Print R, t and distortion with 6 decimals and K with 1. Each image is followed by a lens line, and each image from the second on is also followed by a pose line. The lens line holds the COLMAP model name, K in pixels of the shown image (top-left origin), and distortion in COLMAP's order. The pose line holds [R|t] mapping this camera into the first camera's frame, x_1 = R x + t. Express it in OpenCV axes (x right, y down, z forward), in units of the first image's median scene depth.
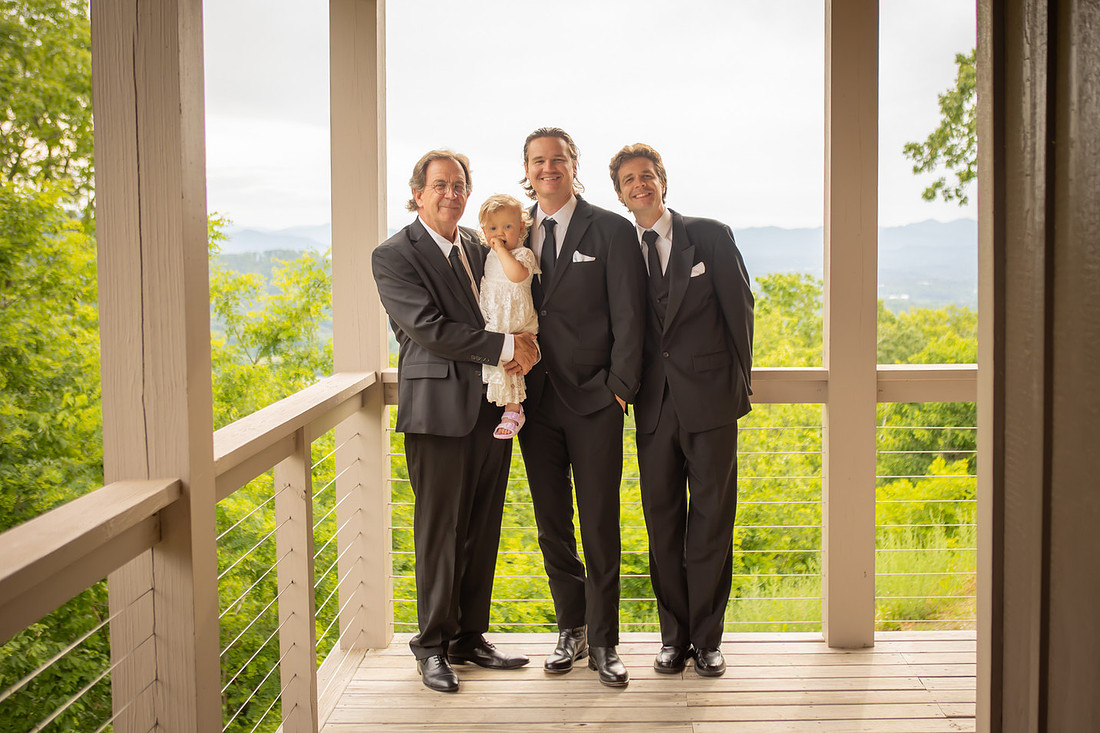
lens RADIAL K [[1343.9, 0, 570.6], [0, 1343.9, 364.5], [0, 0, 1]] dist [-0.014875, -0.030315]
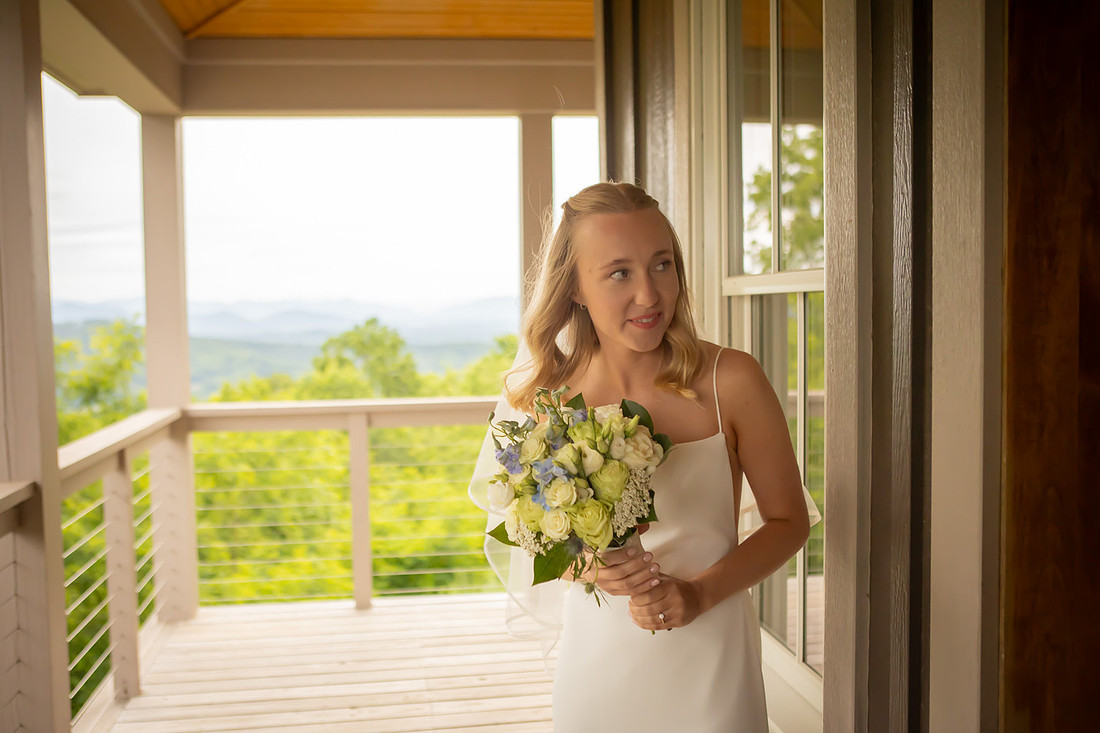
lens RADIAL K [[1106.5, 0, 518.9], [0, 1106.5, 396.8], [0, 0, 1]] dist [-0.039383, 0.010390]
pose [[0.988074, -0.018731, 0.152837, 0.017162], [0.020643, 0.999727, -0.010933, 0.014108], [-0.152590, 0.013957, 0.988191, -0.114864]]
